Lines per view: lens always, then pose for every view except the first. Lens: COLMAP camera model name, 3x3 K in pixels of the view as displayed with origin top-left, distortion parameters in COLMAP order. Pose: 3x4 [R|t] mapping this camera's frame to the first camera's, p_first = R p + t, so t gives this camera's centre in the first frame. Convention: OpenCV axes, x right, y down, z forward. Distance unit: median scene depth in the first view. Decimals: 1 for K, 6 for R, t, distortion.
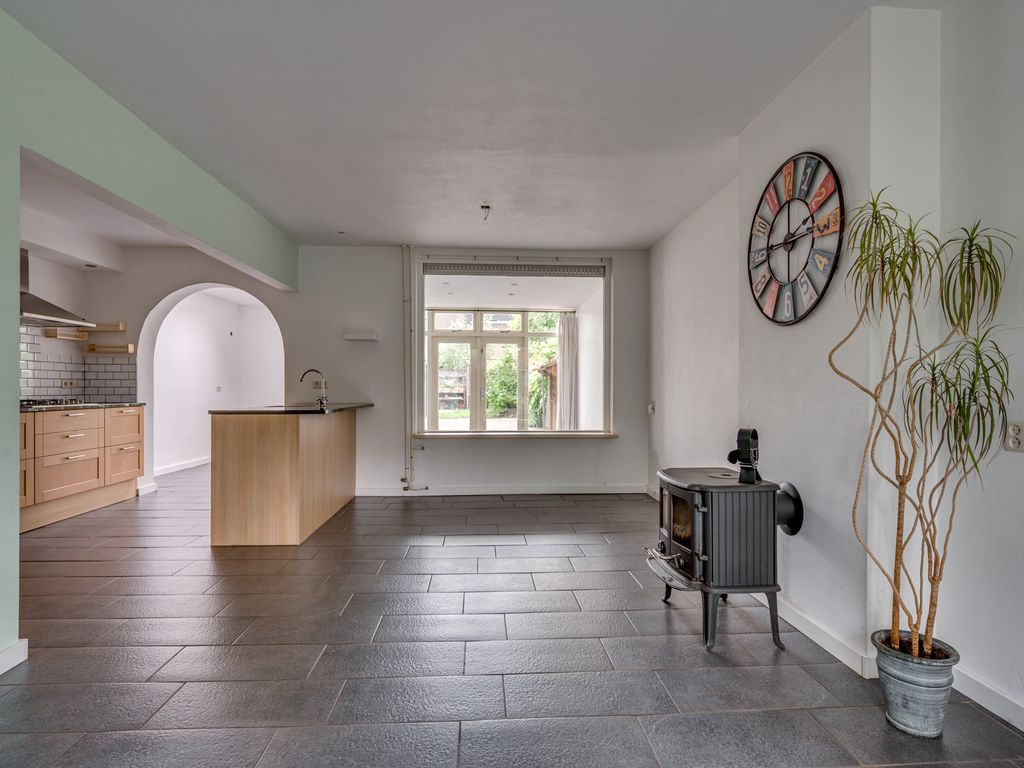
lens RADIAL K [[552.5, 0, 512.0], [0, 552.5, 384.0], [0, 0, 1]] dist [-0.002198, -0.000254]
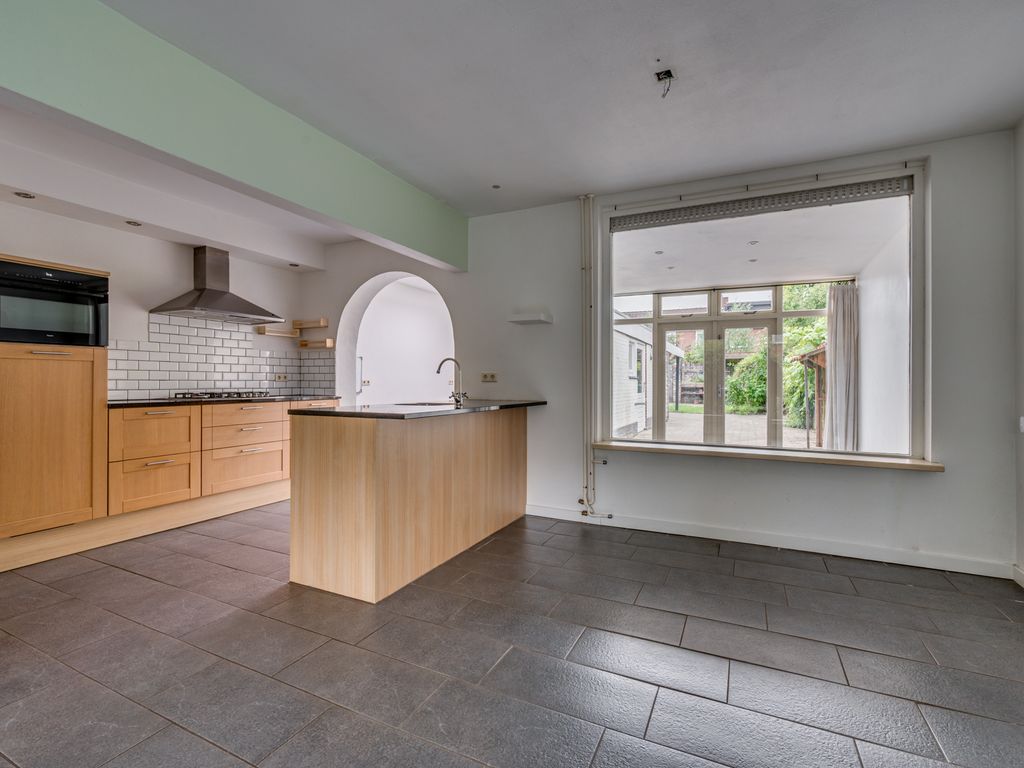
lens RADIAL K [[482.1, 0, 518.1], [0, 482.1, 380.0], [0, 0, 1]] dist [-0.002014, -0.000524]
pose [[0.877423, -0.000128, -0.479717, 0.046356], [0.001253, 0.999997, 0.002024, 0.002975], [0.479716, -0.002377, 0.877421, 0.355364]]
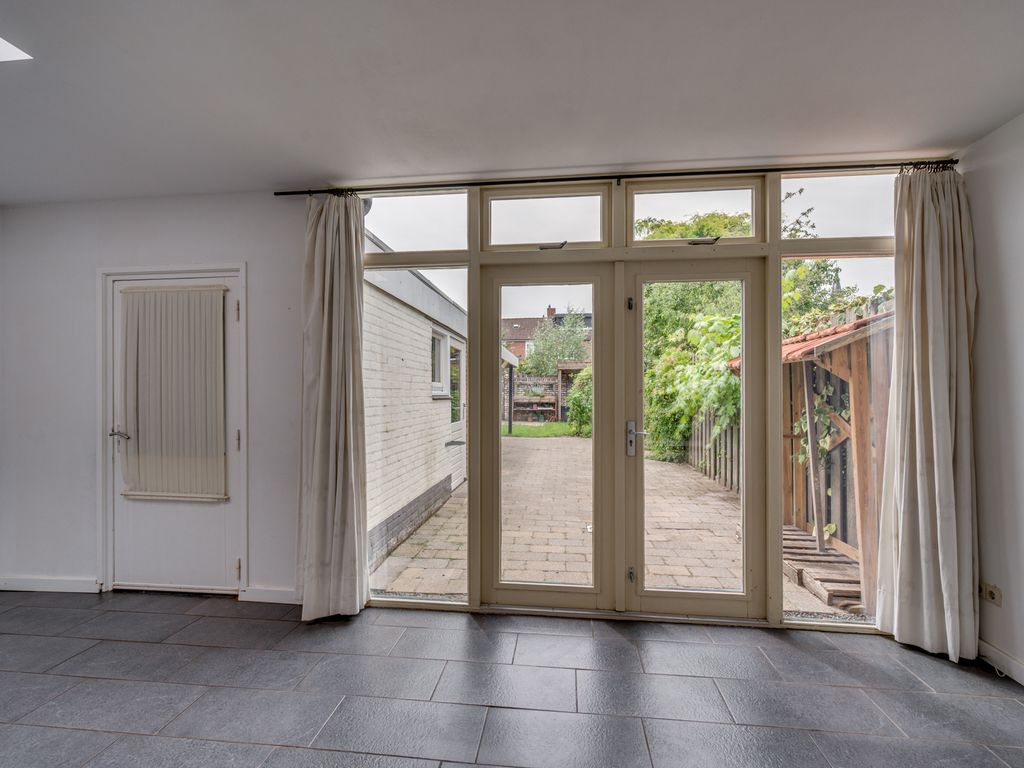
lens RADIAL K [[480.5, 0, 511.9], [0, 480.5, 372.6], [0, 0, 1]] dist [-0.001251, -0.000254]
pose [[0.985623, -0.011562, -0.168565, -0.124512], [0.005561, 0.999335, -0.036027, -0.015912], [0.168870, 0.034571, 0.985032, 1.163472]]
